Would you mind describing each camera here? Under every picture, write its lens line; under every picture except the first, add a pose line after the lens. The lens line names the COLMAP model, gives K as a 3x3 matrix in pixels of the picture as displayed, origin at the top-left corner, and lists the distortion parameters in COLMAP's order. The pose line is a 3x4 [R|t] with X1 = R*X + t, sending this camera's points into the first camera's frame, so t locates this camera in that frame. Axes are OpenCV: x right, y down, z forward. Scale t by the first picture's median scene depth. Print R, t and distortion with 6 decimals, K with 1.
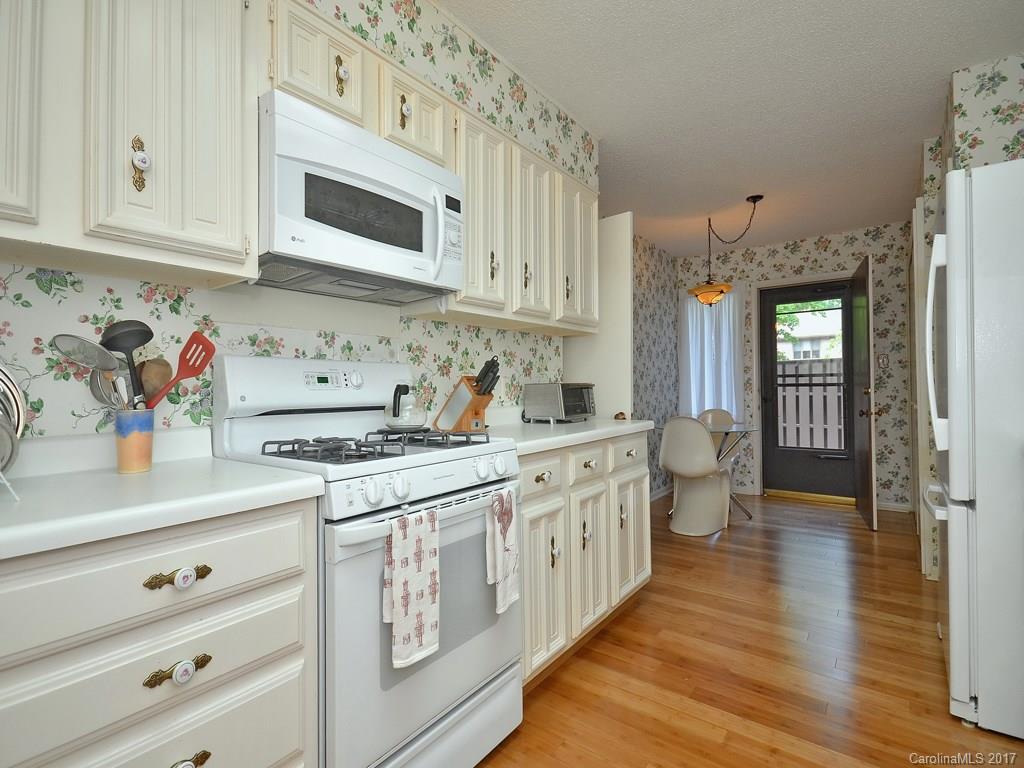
lens RADIAL K [[478.2, 0, 516.8], [0, 478.2, 377.4], [0, 0, 1]] dist [-0.002535, -0.000453]
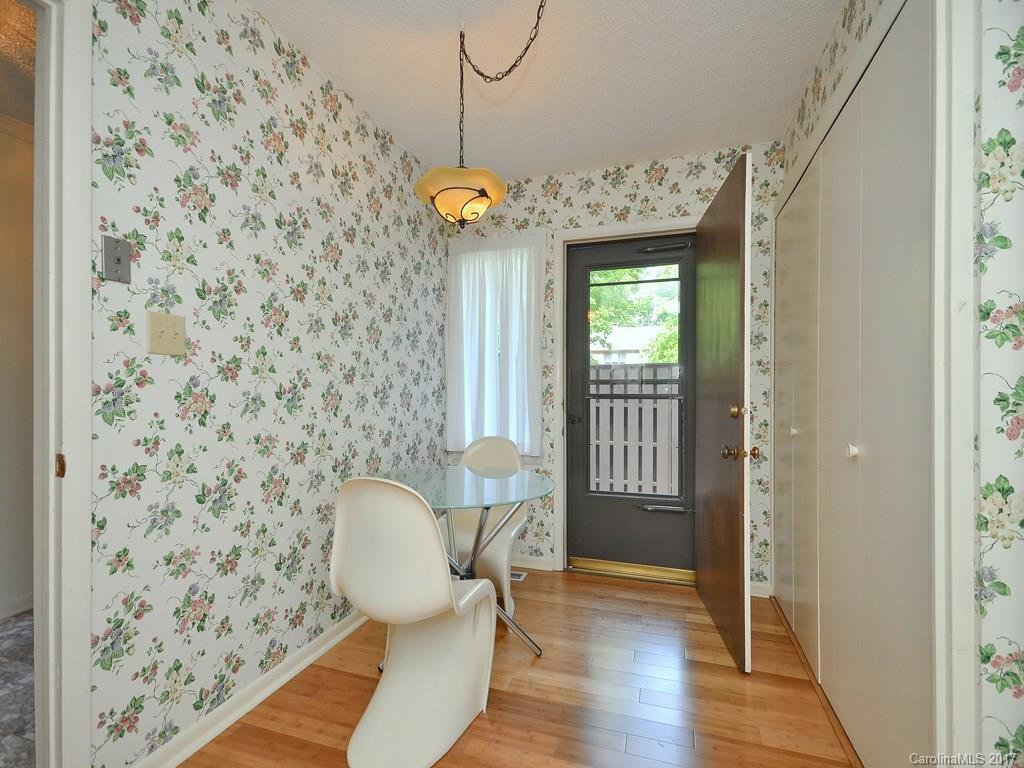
lens RADIAL K [[478.2, 0, 516.8], [0, 478.2, 377.4], [0, 0, 1]] dist [-0.002535, -0.000453]
pose [[0.941190, 0.022796, 0.337108, 0.223014], [-0.017725, 0.999679, -0.018114, 0.003884], [-0.337413, 0.011074, 0.941292, 0.404016]]
